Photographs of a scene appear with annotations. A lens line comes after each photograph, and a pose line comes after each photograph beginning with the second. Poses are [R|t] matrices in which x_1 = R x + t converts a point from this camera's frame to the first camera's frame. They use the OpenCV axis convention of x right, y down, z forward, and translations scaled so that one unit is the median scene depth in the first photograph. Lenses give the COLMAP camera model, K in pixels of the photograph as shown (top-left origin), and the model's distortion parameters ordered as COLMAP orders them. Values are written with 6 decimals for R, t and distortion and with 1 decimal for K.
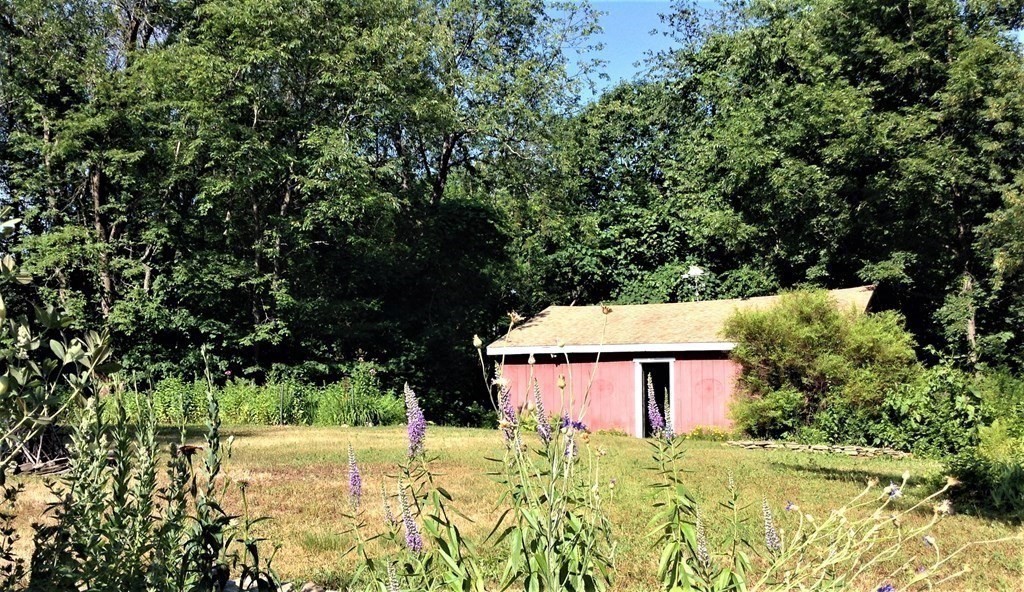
lens RADIAL K [[968.2, 0, 512.1], [0, 968.2, 296.9], [0, 0, 1]] dist [-0.003074, 0.000000]
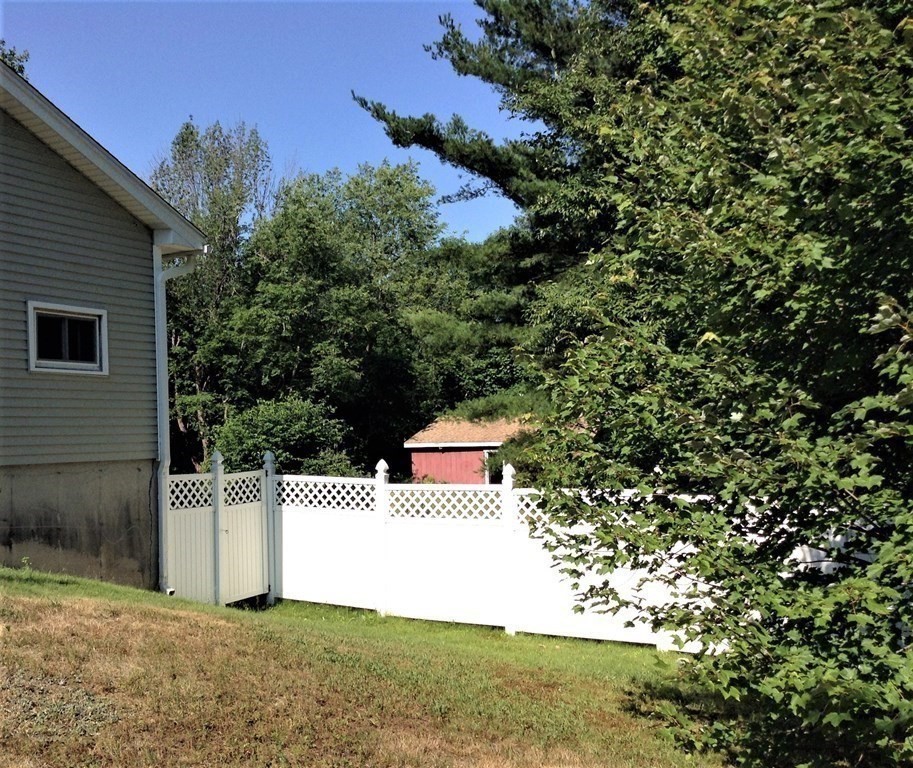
lens RADIAL K [[963.0, 0, 456.6], [0, 963.0, 383.6], [0, 0, 1]] dist [0.000305, 0.000000]
pose [[0.999477, -0.011125, 0.030361, 0.013632], [0.010198, 0.999482, 0.030524, -0.084704], [-0.030684, -0.030198, 0.999073, -0.593987]]
